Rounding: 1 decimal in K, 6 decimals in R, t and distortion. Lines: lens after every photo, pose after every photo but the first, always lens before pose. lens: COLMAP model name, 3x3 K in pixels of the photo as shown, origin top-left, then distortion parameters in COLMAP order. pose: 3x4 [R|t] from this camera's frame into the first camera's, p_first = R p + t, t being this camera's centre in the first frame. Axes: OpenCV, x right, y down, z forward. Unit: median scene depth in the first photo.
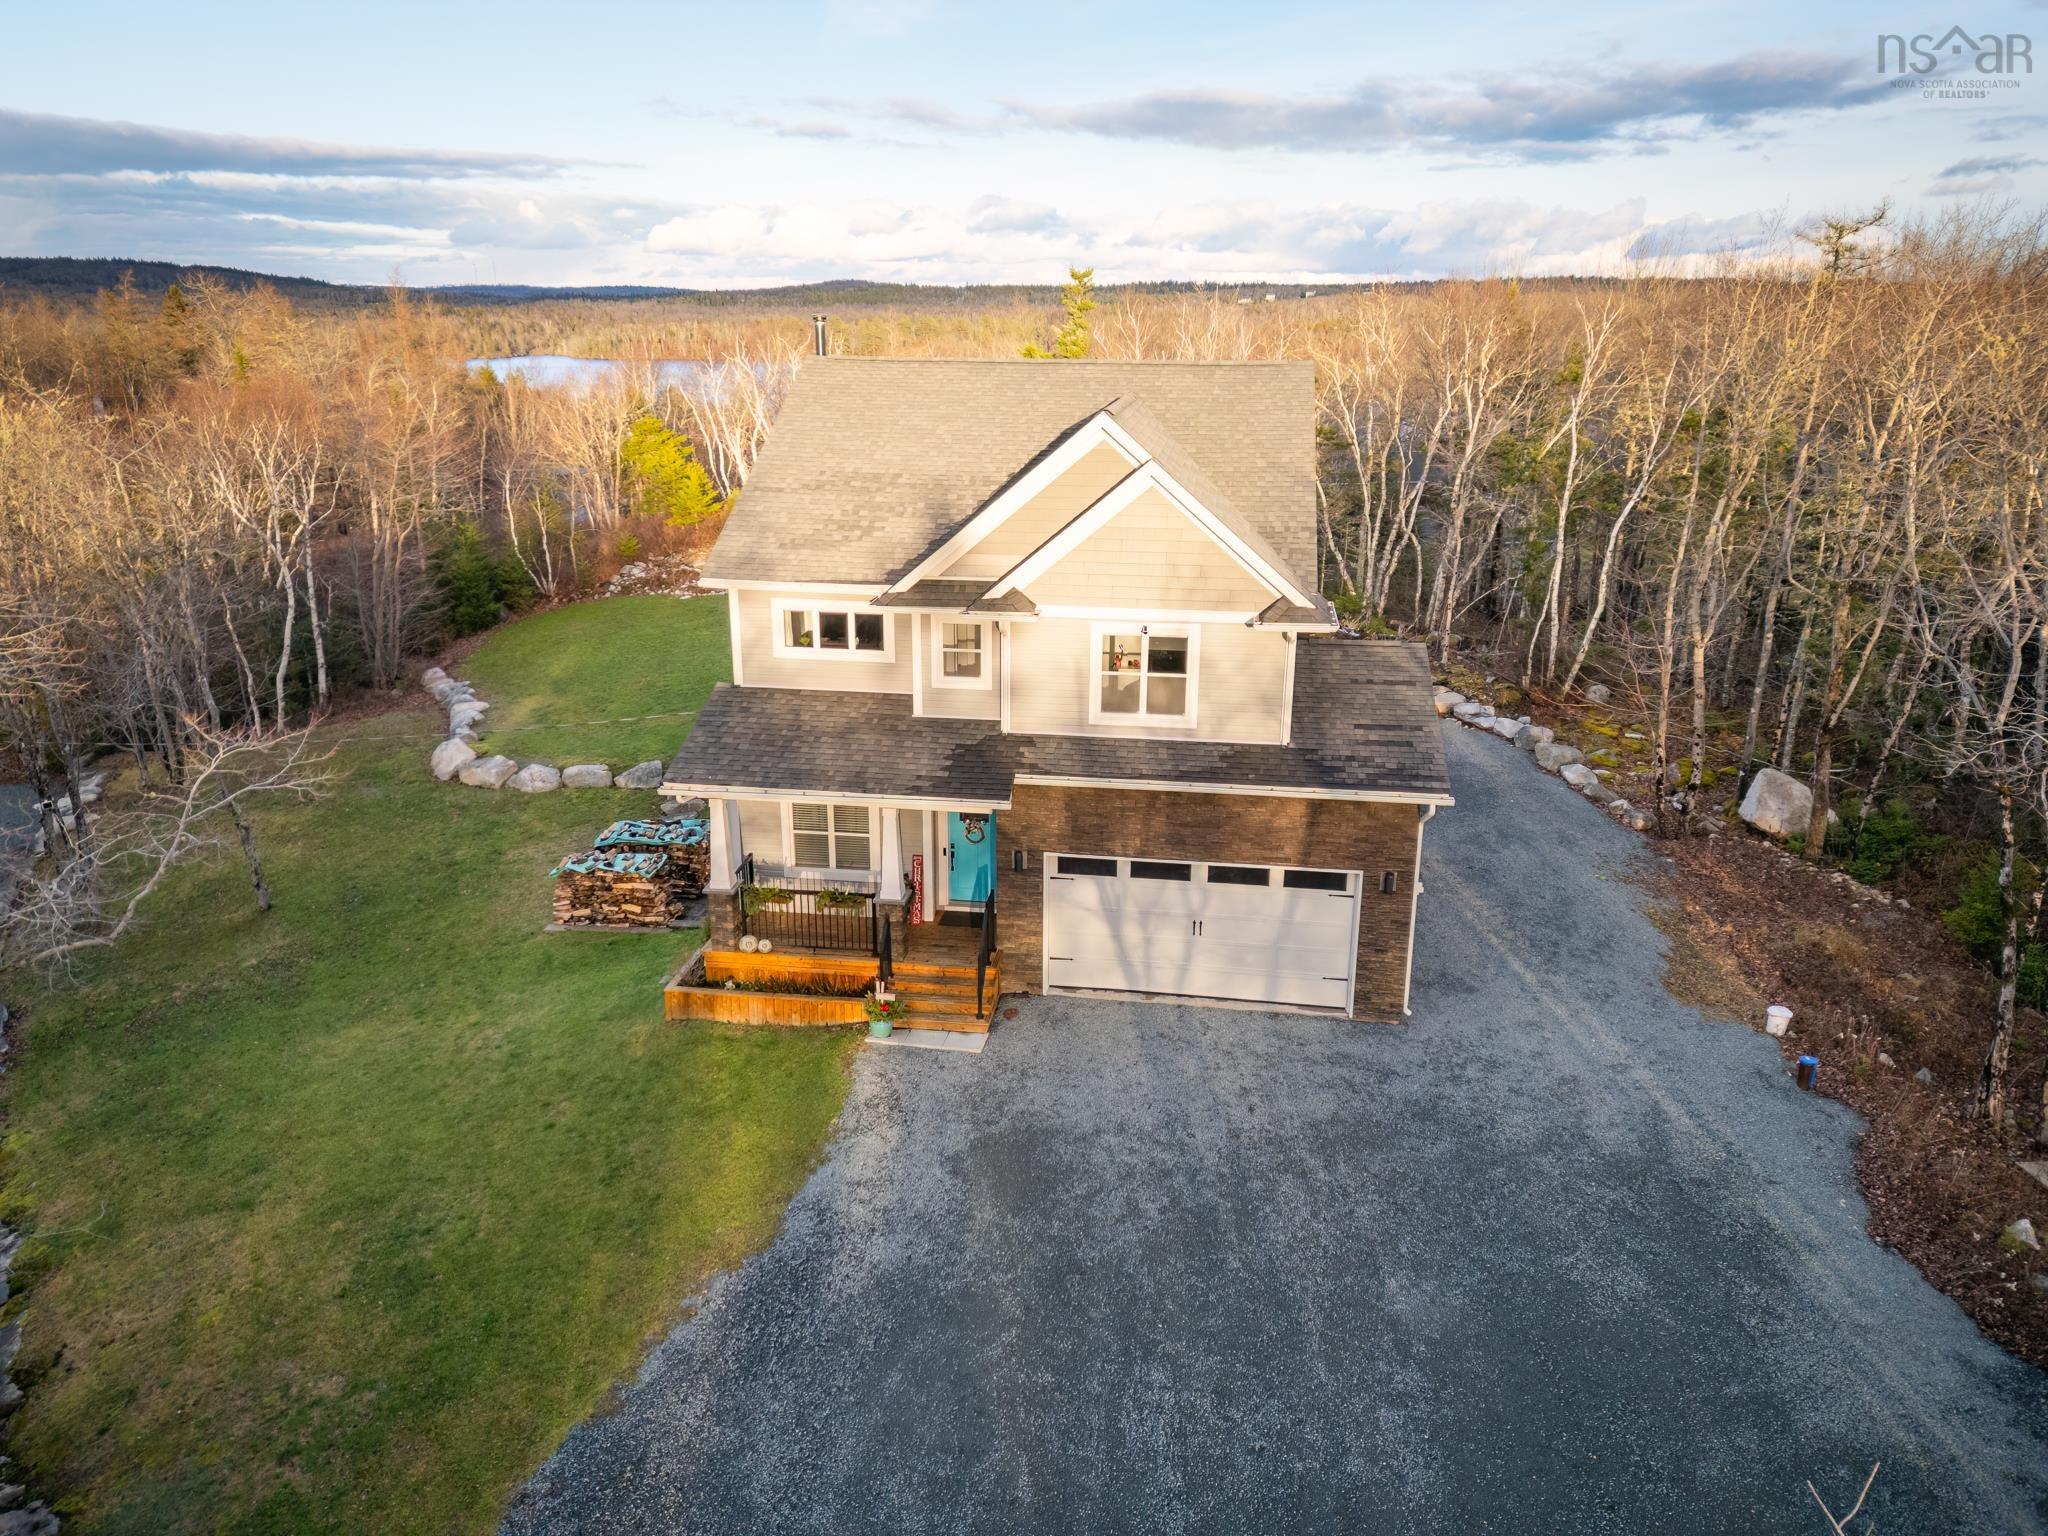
lens RADIAL K [[1414.6, 0, 1025.7], [0, 1414.6, 764.6], [0, 0, 1]] dist [0.079241, -0.070568]
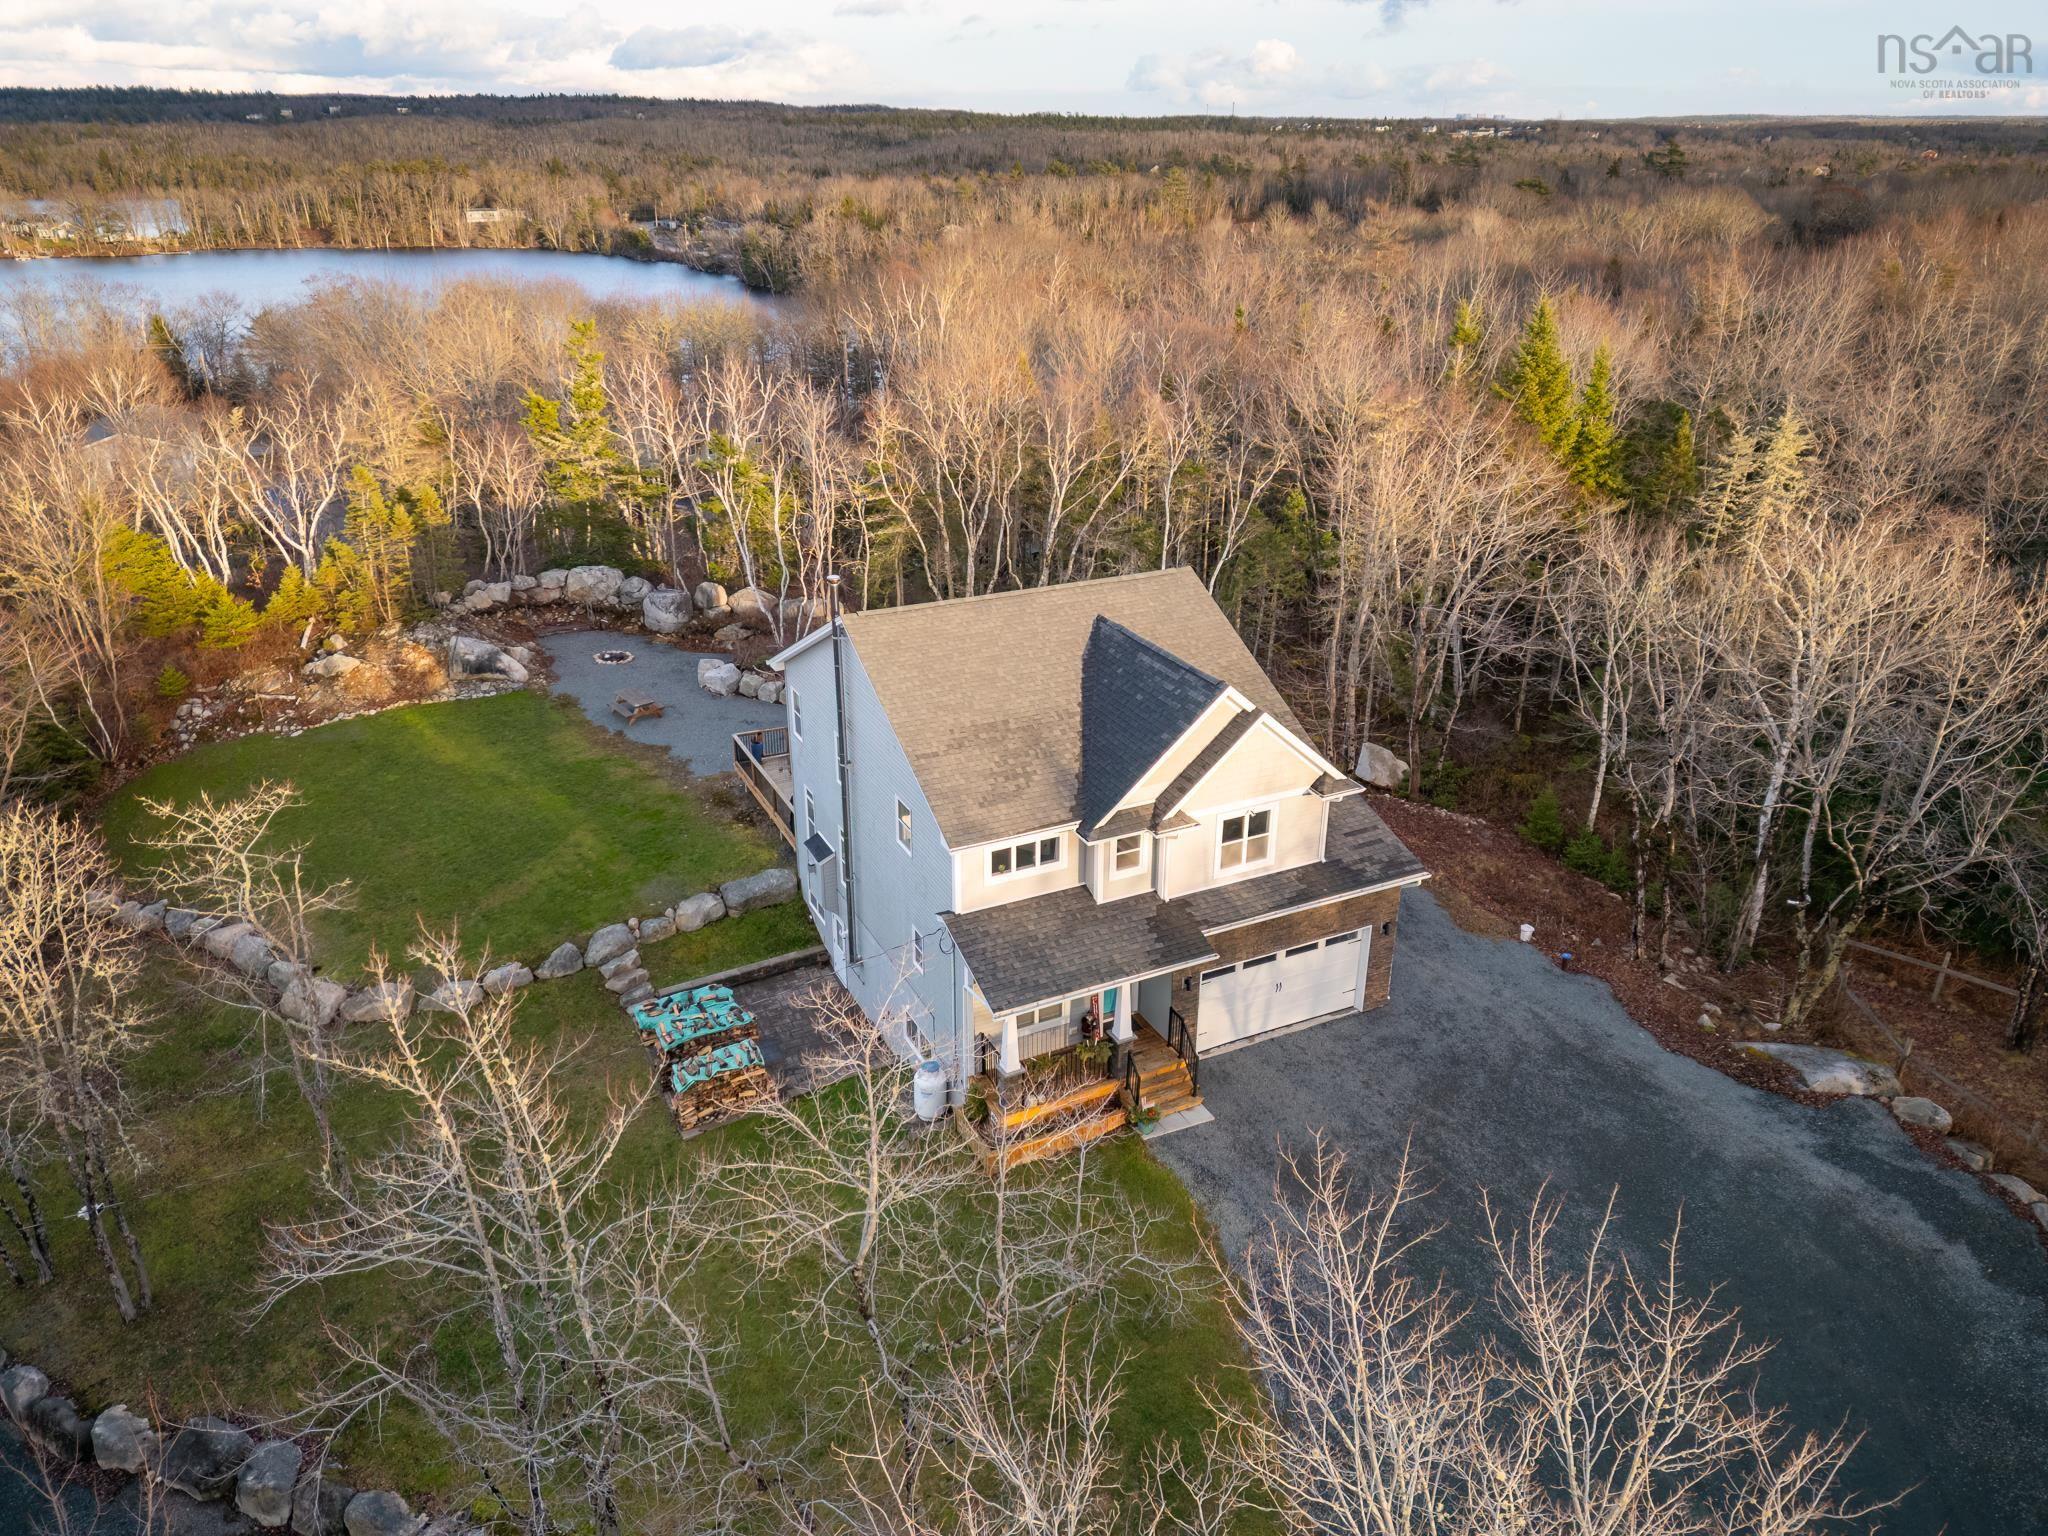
lens RADIAL K [[1414.6, 0, 1025.7], [0, 1414.6, 764.6], [0, 0, 1]] dist [0.079241, -0.070568]
pose [[0.823087, -0.232614, 0.518091, -0.839367], [0.173939, 0.971682, 0.159934, -0.408945], [-0.540623, -0.041524, 0.840240, -0.119235]]
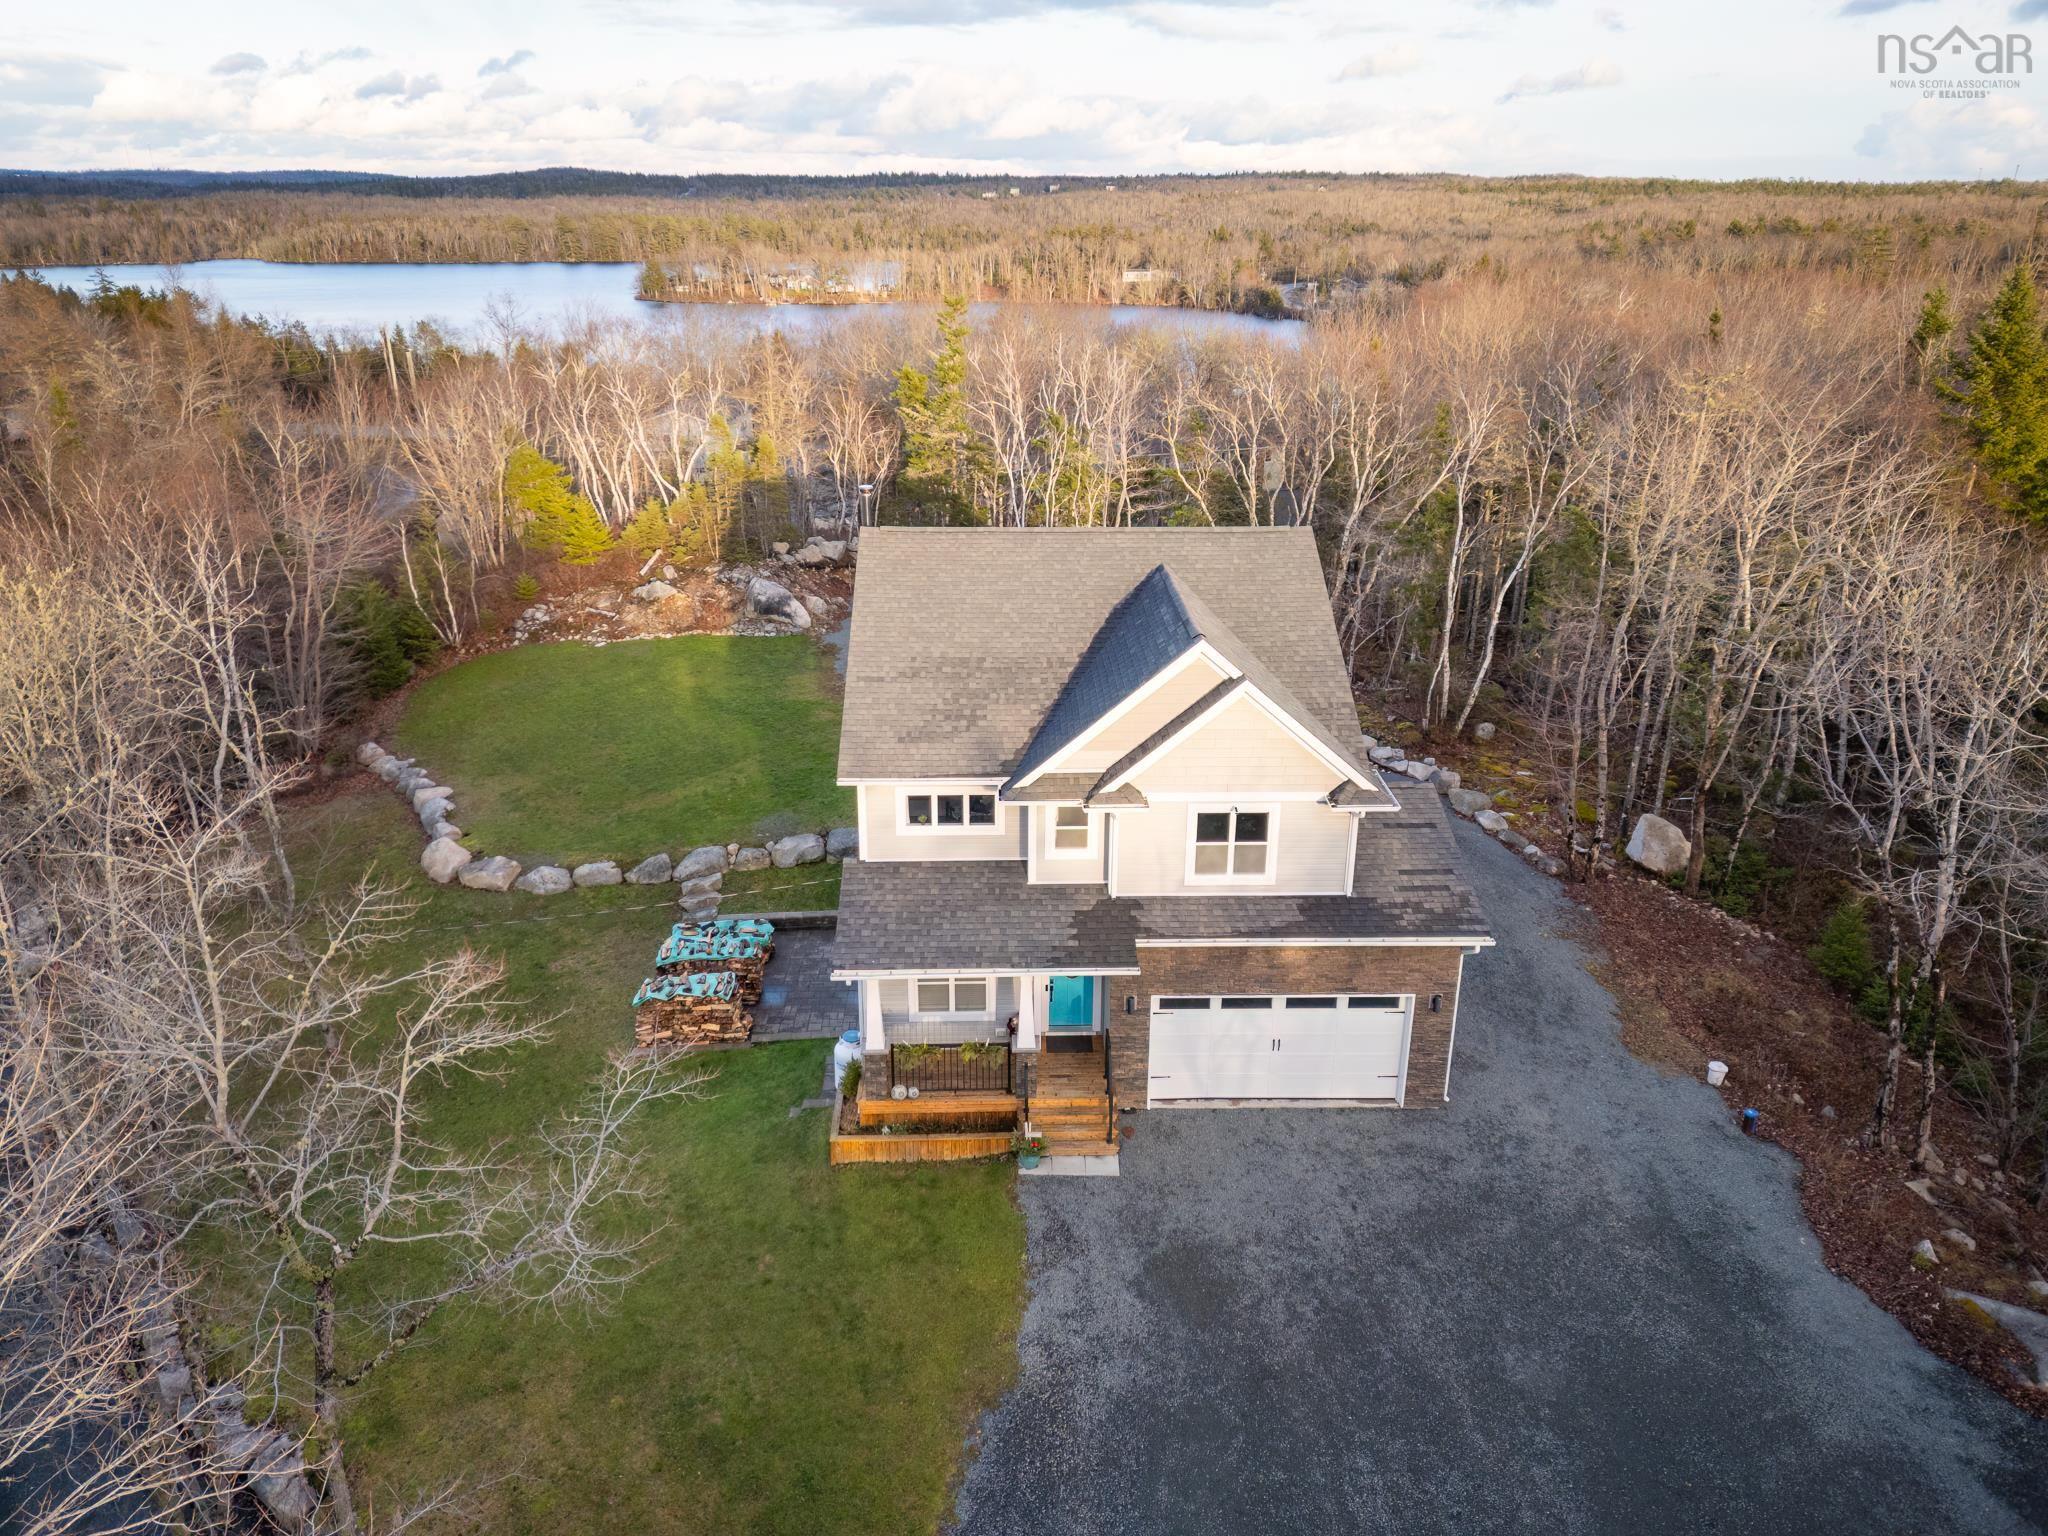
lens RADIAL K [[1415.5, 0, 1024.0], [0, 1415.5, 768.0], [0, 0, 1]] dist [0.085712, -0.085658]
pose [[0.985702, -0.063450, 0.156096, -0.263360], [0.052618, 0.995974, 0.072579, -0.217505], [-0.160073, -0.063327, 0.985072, -0.135518]]
